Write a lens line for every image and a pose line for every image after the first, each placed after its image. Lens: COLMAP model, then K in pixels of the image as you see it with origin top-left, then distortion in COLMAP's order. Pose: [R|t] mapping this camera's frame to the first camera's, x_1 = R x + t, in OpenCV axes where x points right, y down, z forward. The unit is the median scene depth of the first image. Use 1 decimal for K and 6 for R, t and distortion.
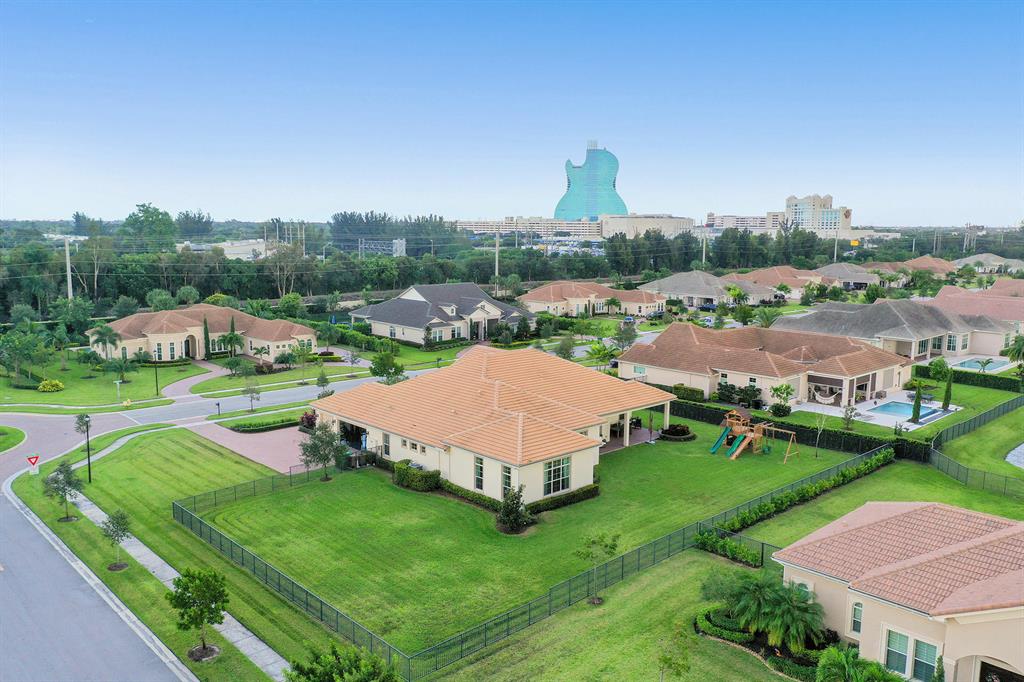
lens RADIAL K [[803.6, 0, 512.0], [0, 803.6, 341.0], [0, 0, 1]] dist [-0.001743, 0.000751]
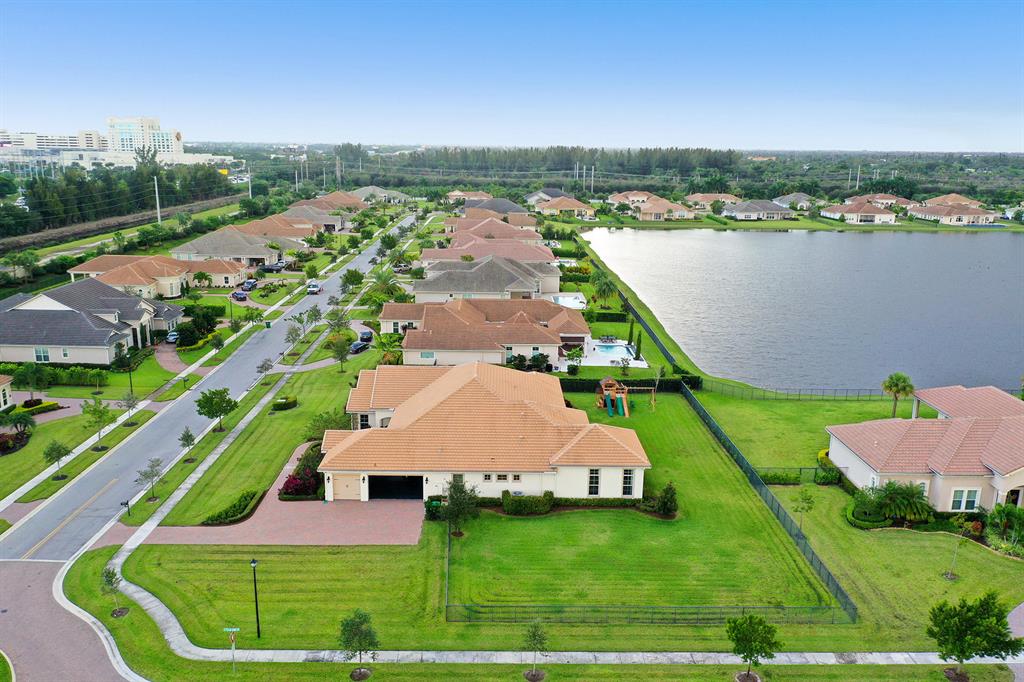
lens RADIAL K [[803.6, 0, 512.0], [0, 803.6, 341.0], [0, 0, 1]] dist [-0.001743, 0.000751]
pose [[0.669468, -0.170330, 0.723049, -0.611133], [0.093084, 0.984920, 0.145833, -0.145640], [-0.736986, -0.030326, 0.675228, 0.189198]]
